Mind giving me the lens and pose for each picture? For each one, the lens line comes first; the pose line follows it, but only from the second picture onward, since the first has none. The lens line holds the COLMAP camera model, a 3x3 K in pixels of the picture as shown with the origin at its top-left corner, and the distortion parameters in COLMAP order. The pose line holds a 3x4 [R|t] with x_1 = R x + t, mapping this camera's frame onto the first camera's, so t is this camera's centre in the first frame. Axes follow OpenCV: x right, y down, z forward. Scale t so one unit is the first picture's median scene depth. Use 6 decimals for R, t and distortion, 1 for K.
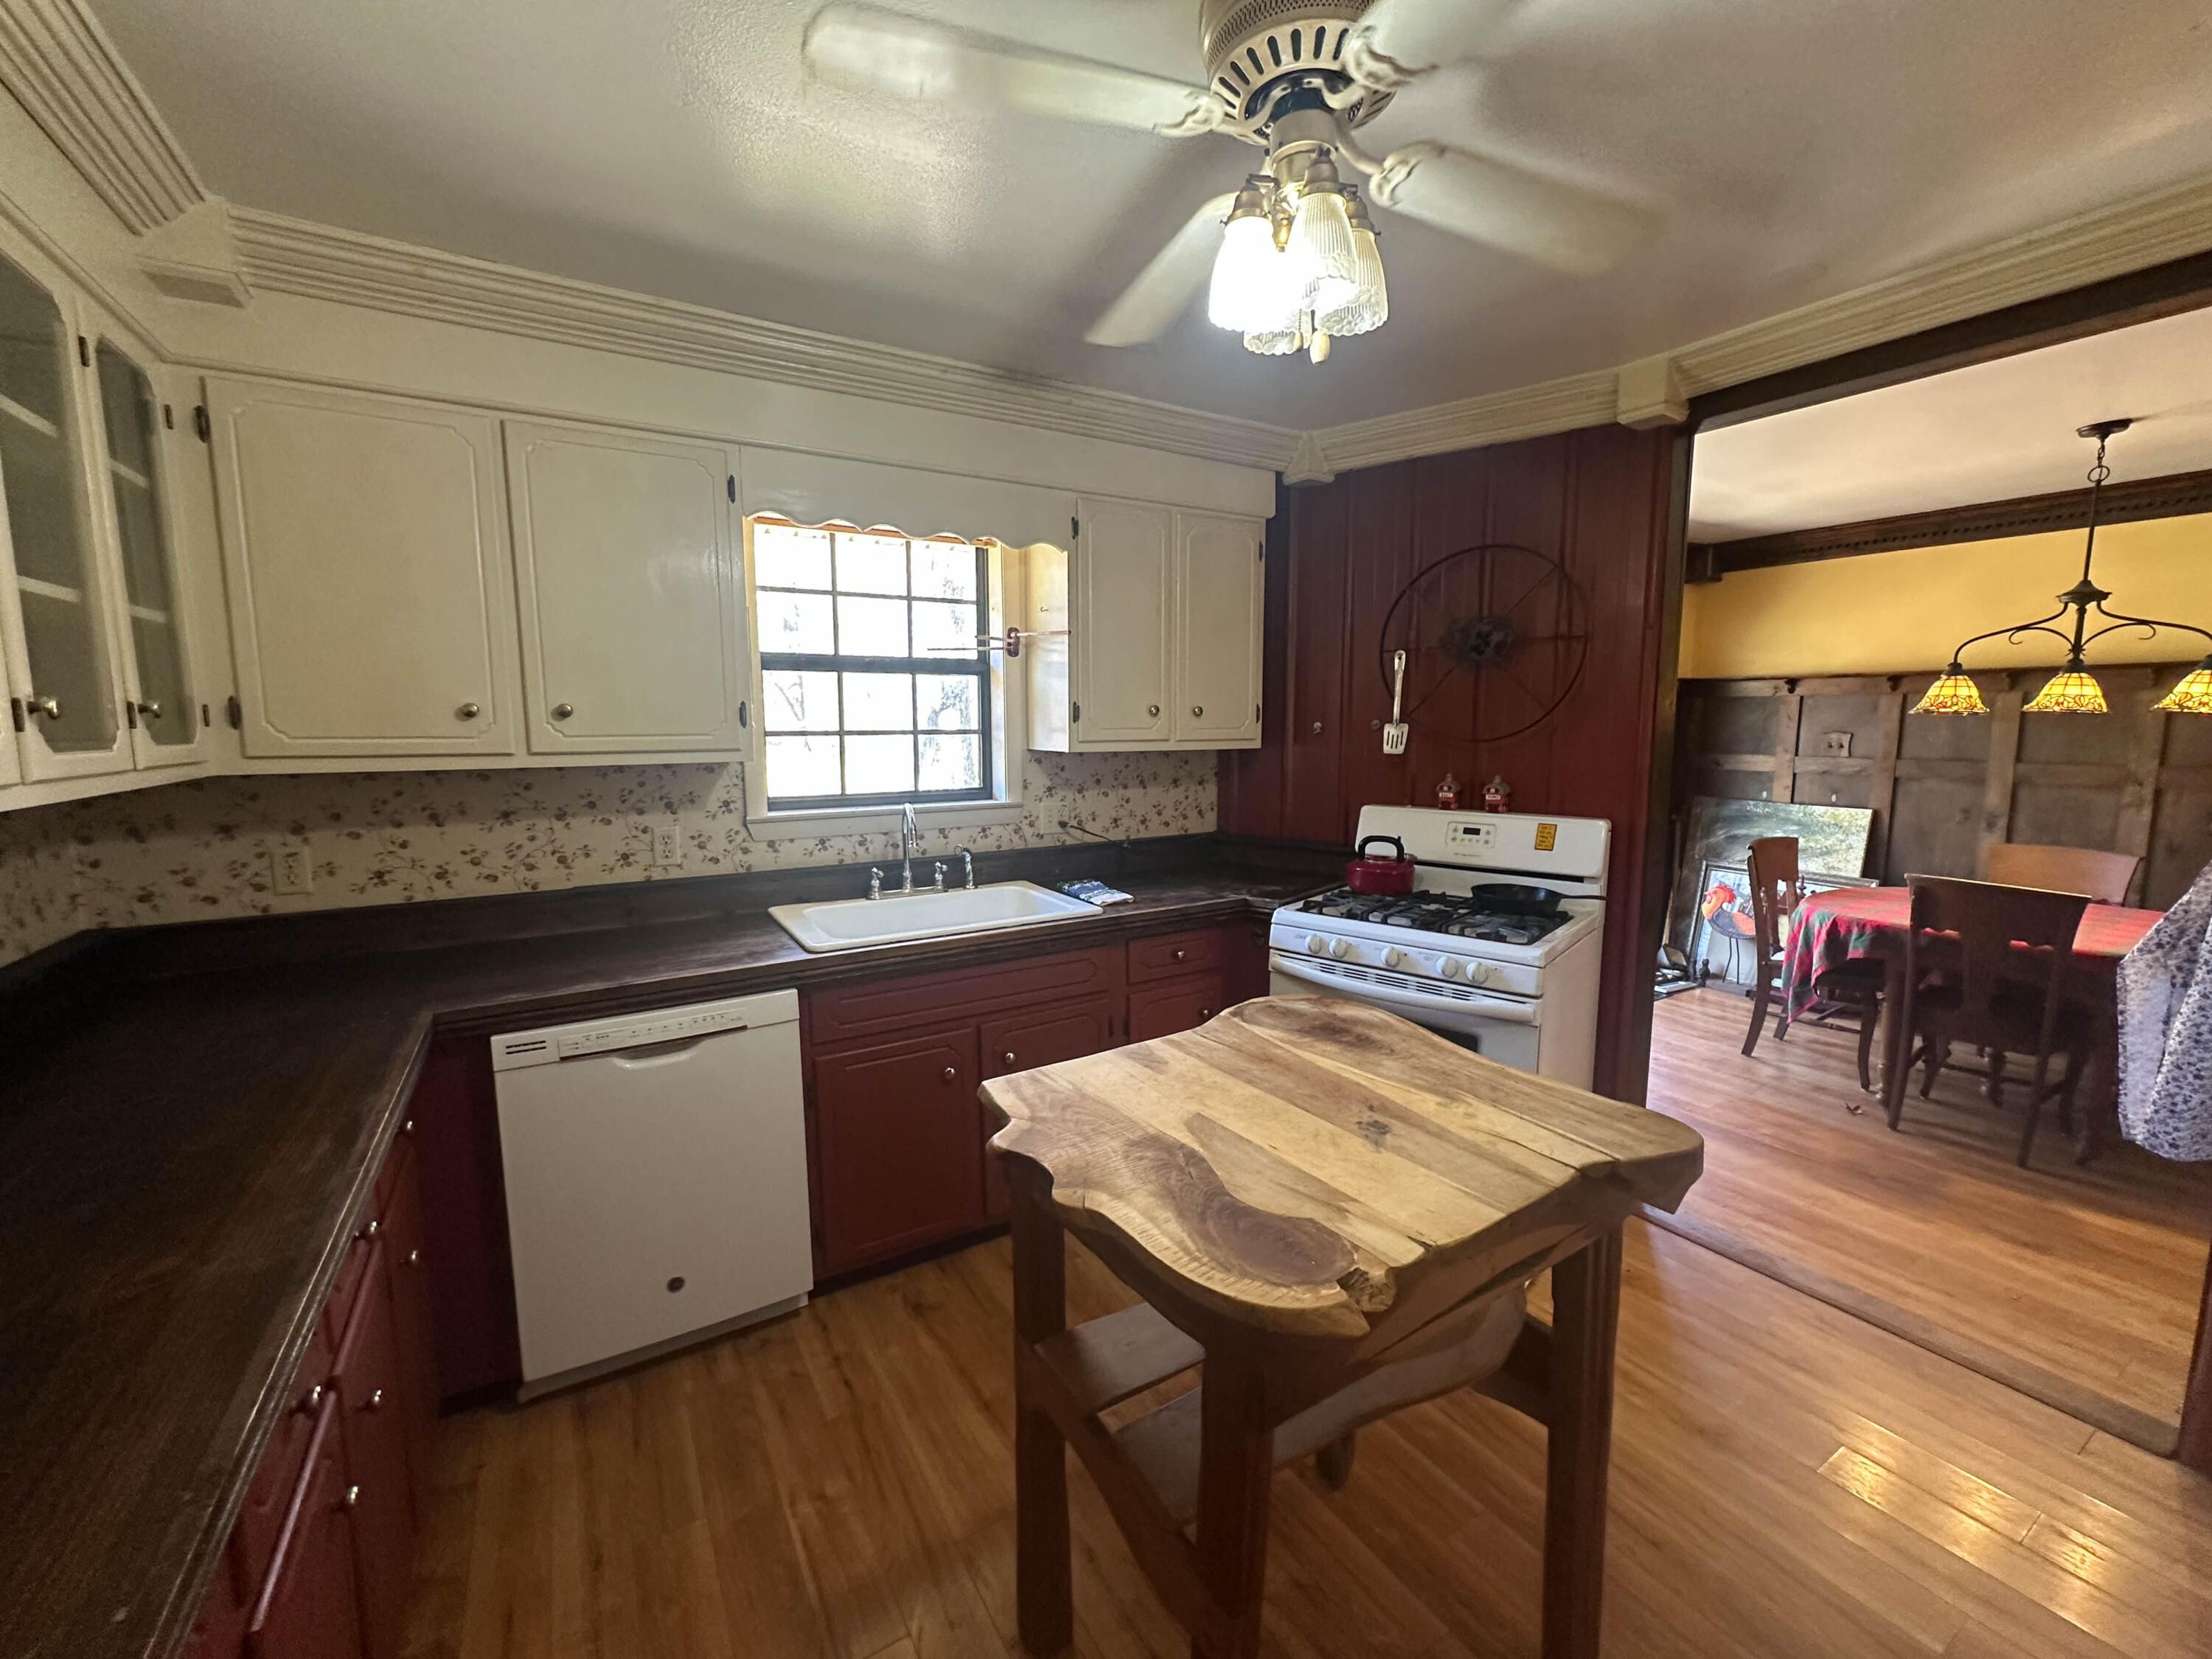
lens RADIAL K [[893.5, 0, 1106.8], [0, 893.5, 825.1], [0, 0, 1]] dist [-0.001654, 0.000430]
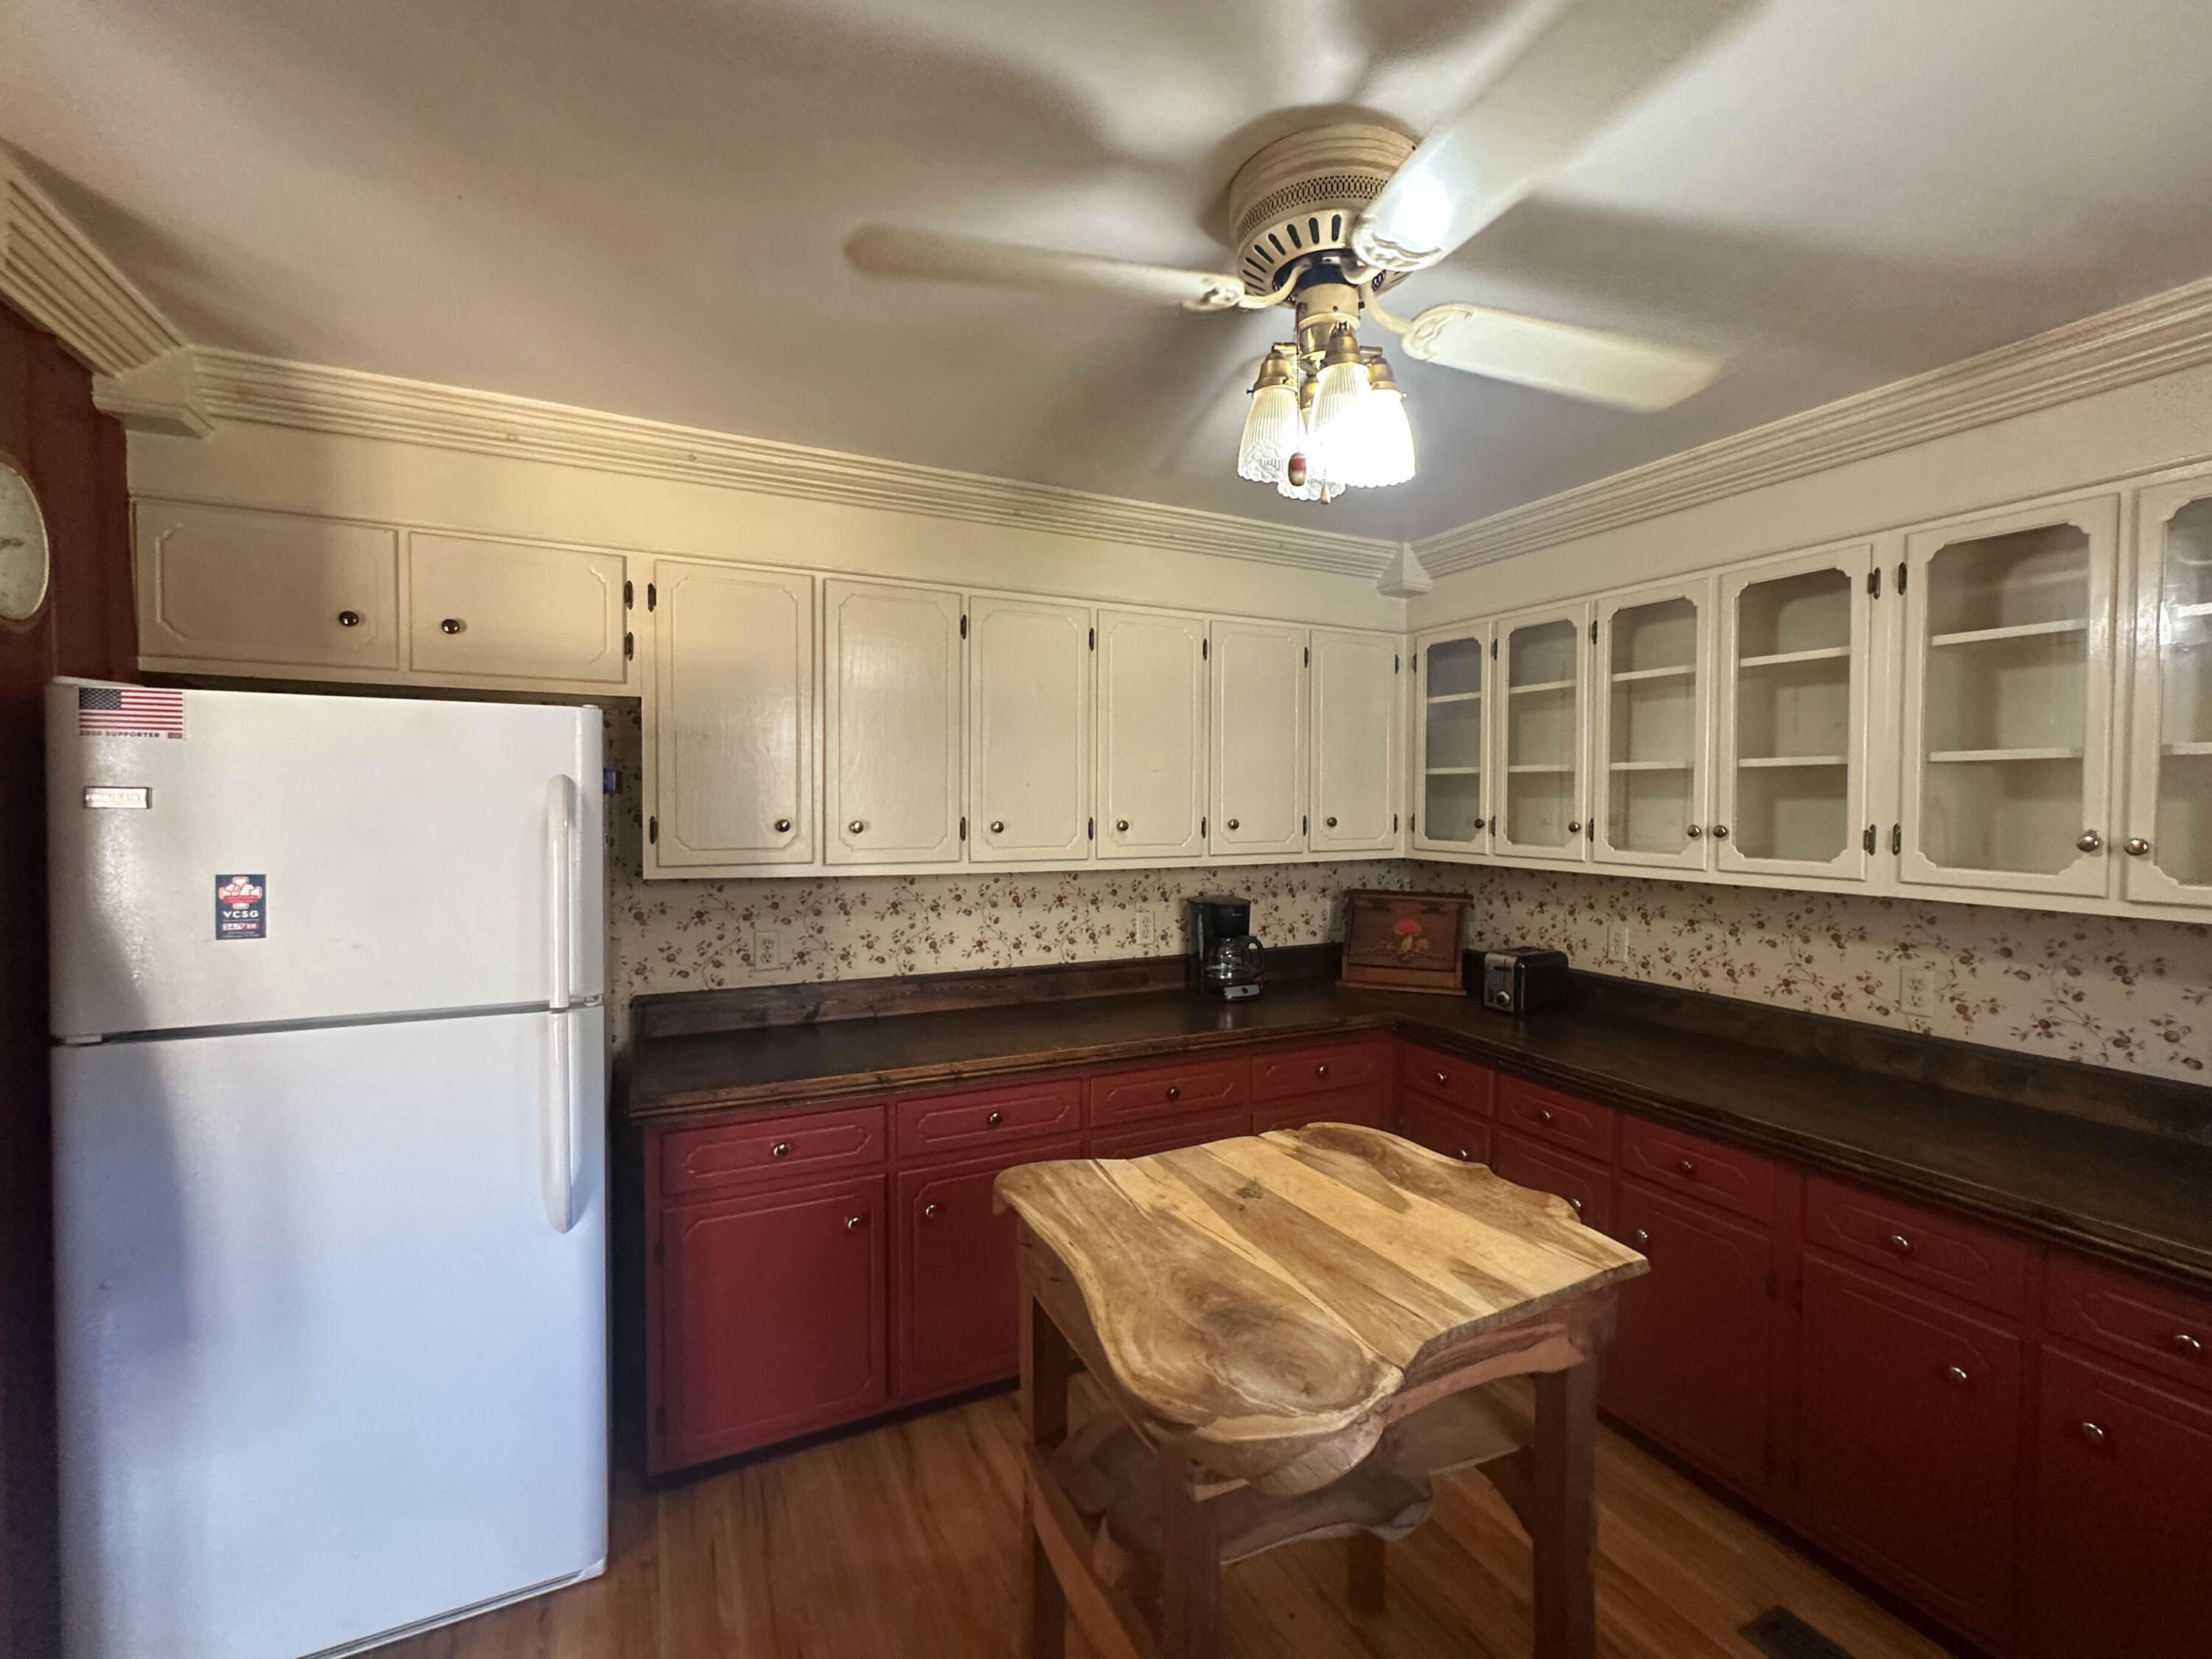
lens RADIAL K [[893.5, 0, 1105.8], [0, 893.5, 827.6], [0, 0, 1]] dist [-0.001654, 0.000430]
pose [[-0.992408, -0.002923, 0.122956, 0.337128], [0.013447, 0.991146, 0.132097, -0.314298], [-0.122253, 0.132748, -0.983581, 2.108620]]
